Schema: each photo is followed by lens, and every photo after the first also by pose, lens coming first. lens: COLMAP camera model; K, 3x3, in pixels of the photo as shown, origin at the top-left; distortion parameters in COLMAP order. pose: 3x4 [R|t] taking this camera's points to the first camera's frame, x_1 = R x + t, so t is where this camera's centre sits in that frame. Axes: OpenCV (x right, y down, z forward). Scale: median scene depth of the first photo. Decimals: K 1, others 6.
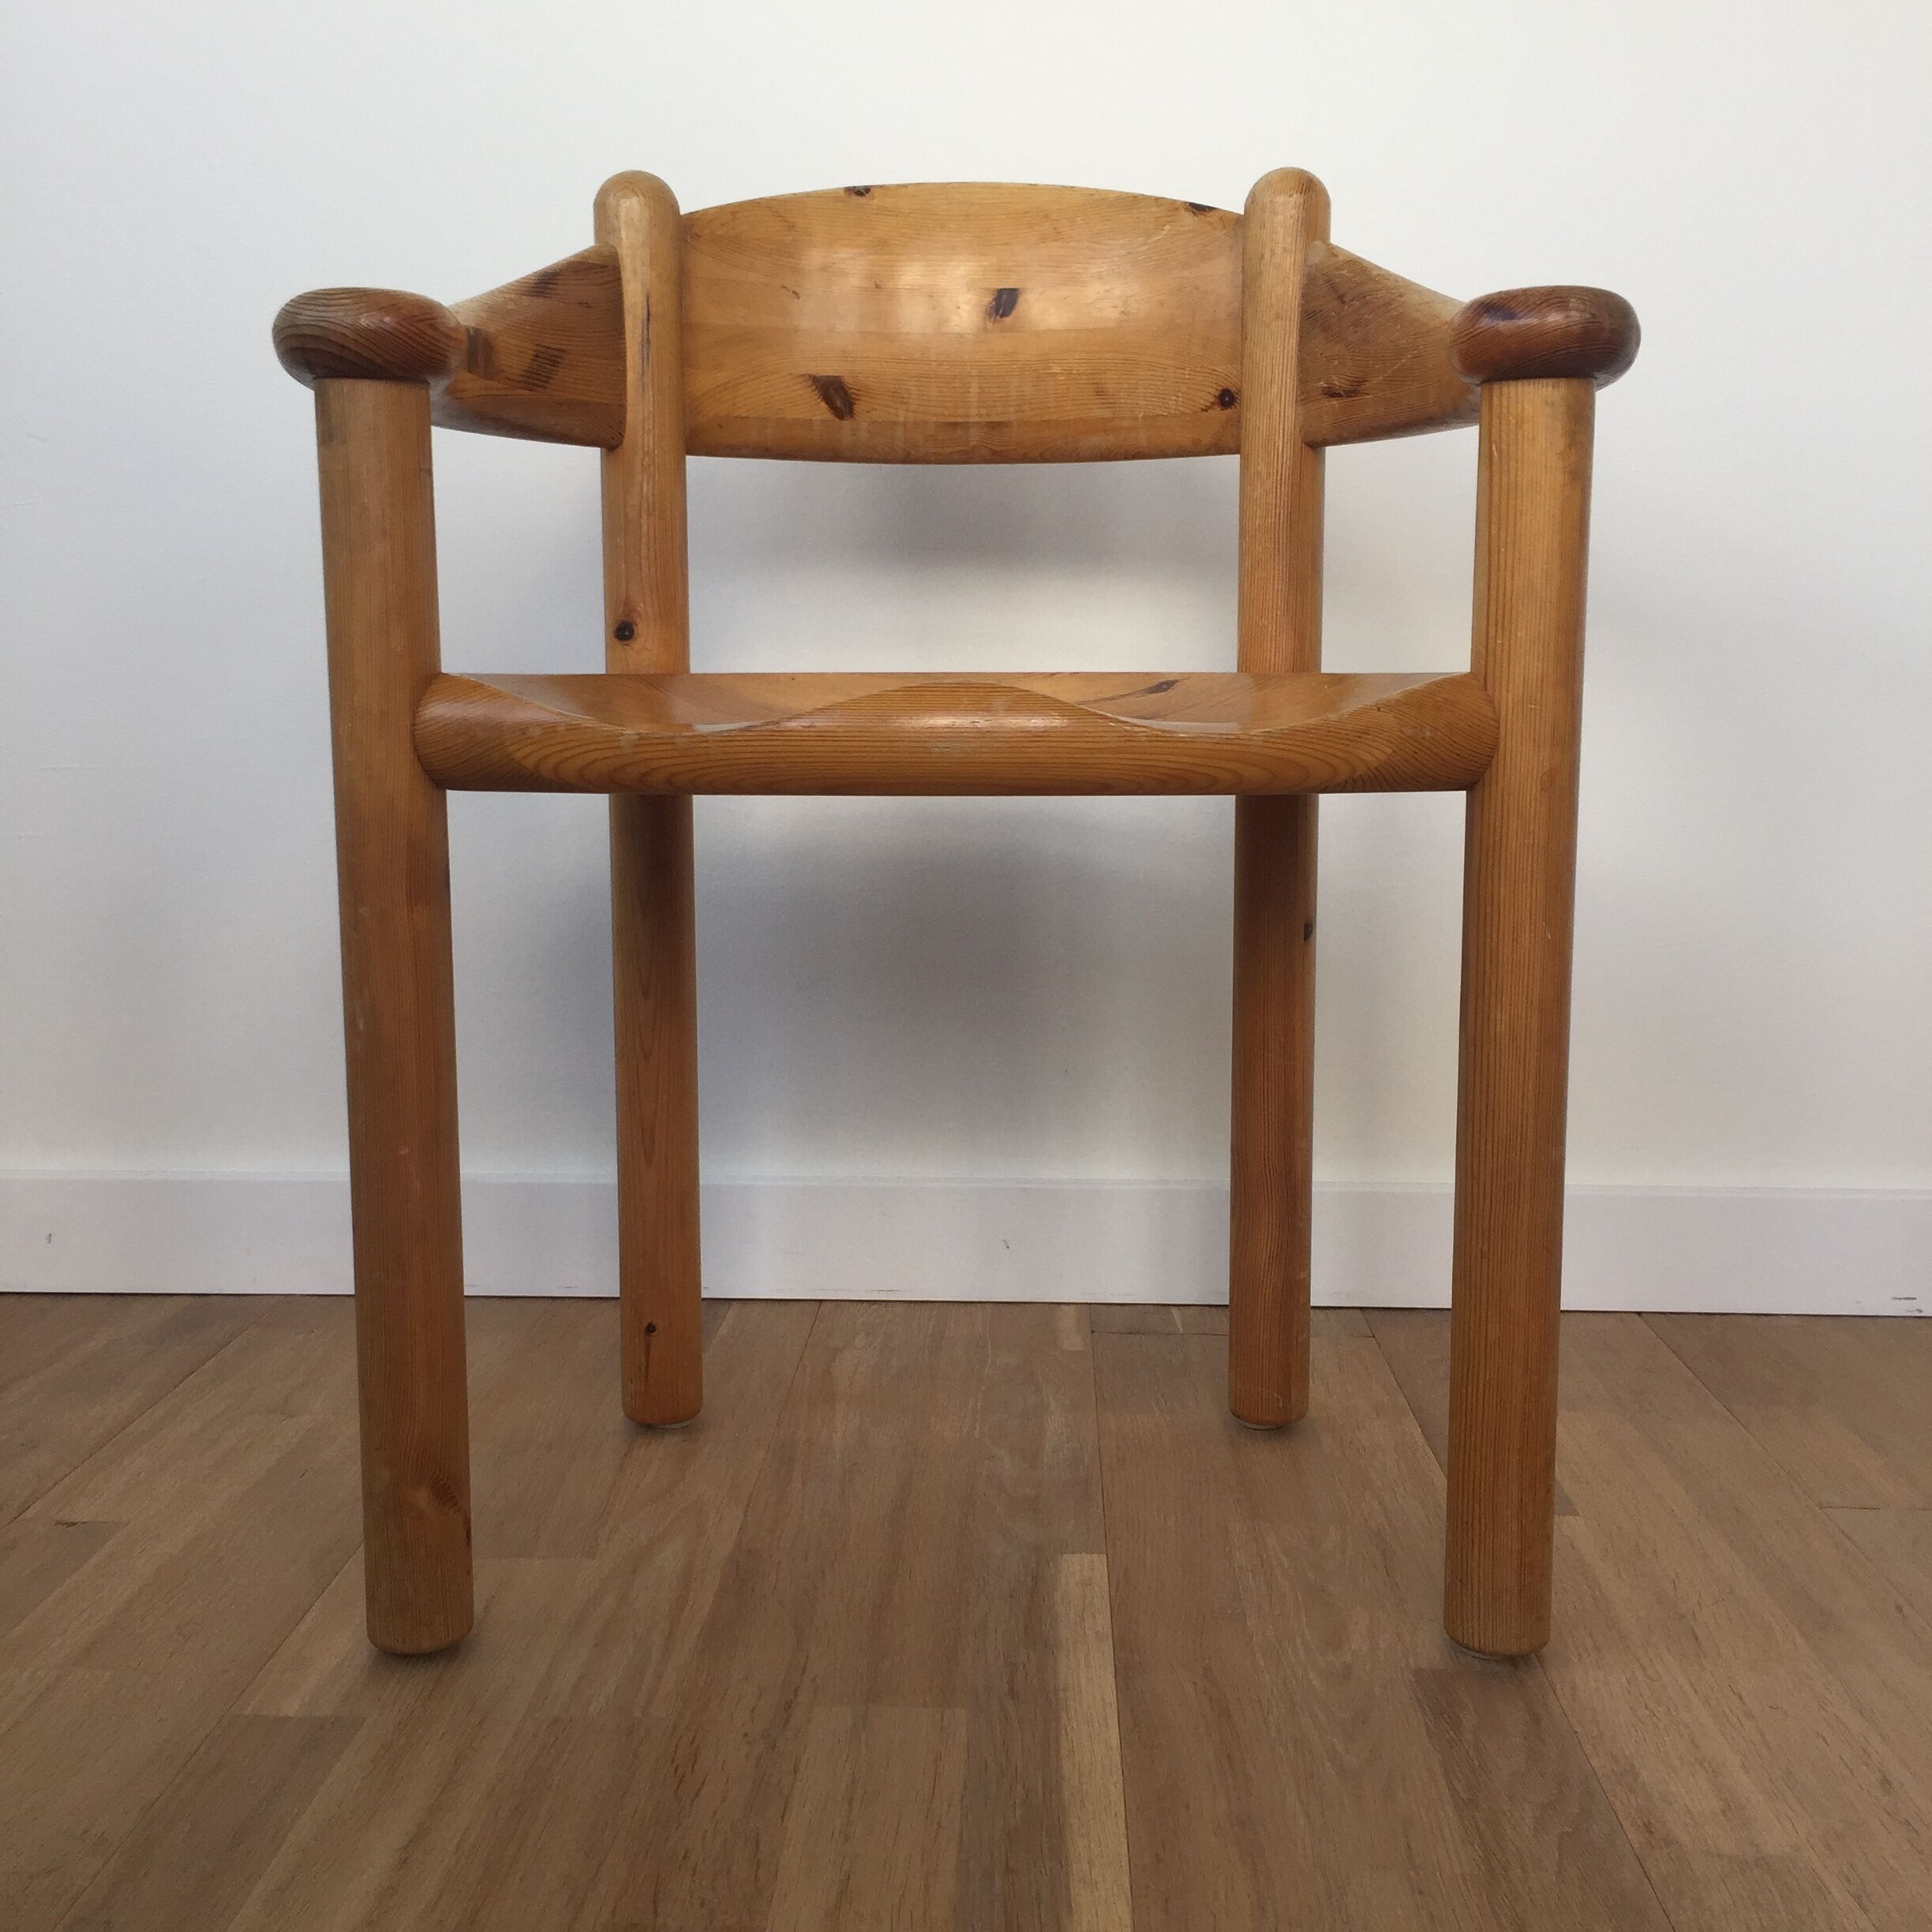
lens RADIAL K [[2236.9, 0, 966.0], [0, 2236.9, 966.0], [0, 0, 1]] dist [0.093335, -0.137893]
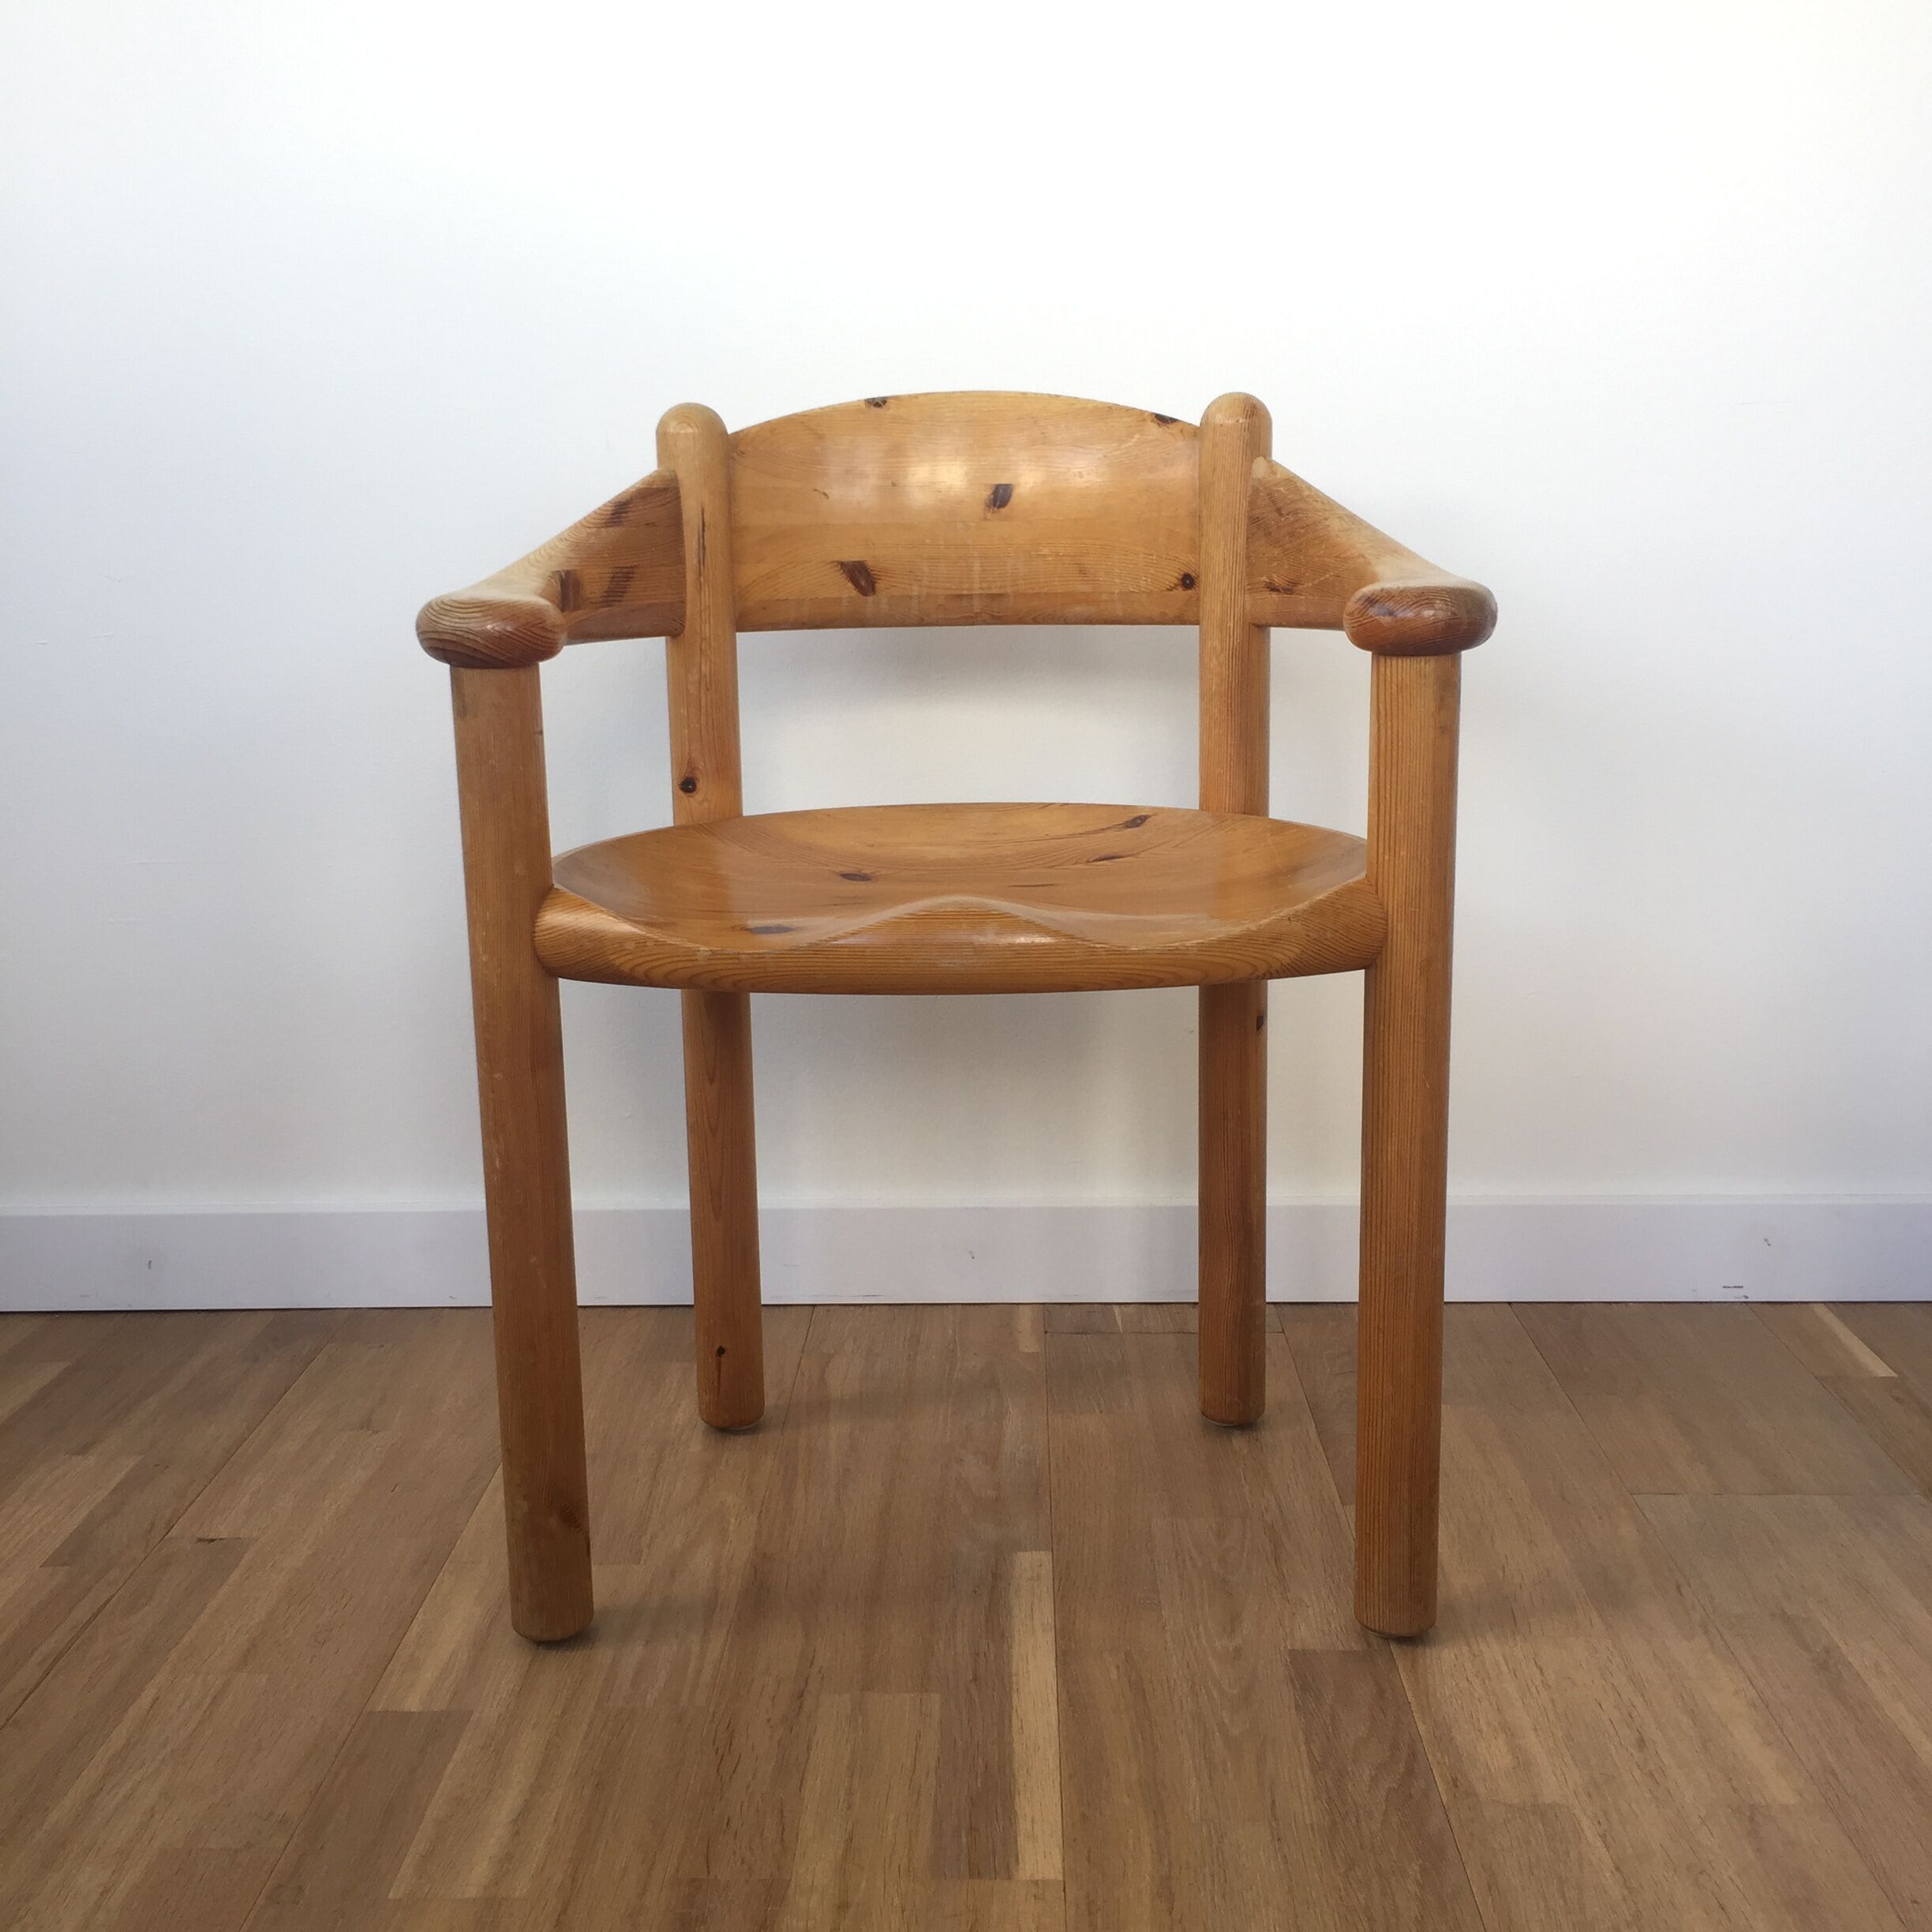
lens RADIAL K [[2236.9, 0, 966.0], [0, 2236.9, 966.0], [0, 0, 1]] dist [0.093335, -0.137893]
pose [[0.999776, -0.013156, -0.016597, 0.015420], [0.014212, 0.997768, 0.065250, -0.128057], [0.015701, -0.065471, 0.997731, -0.202771]]
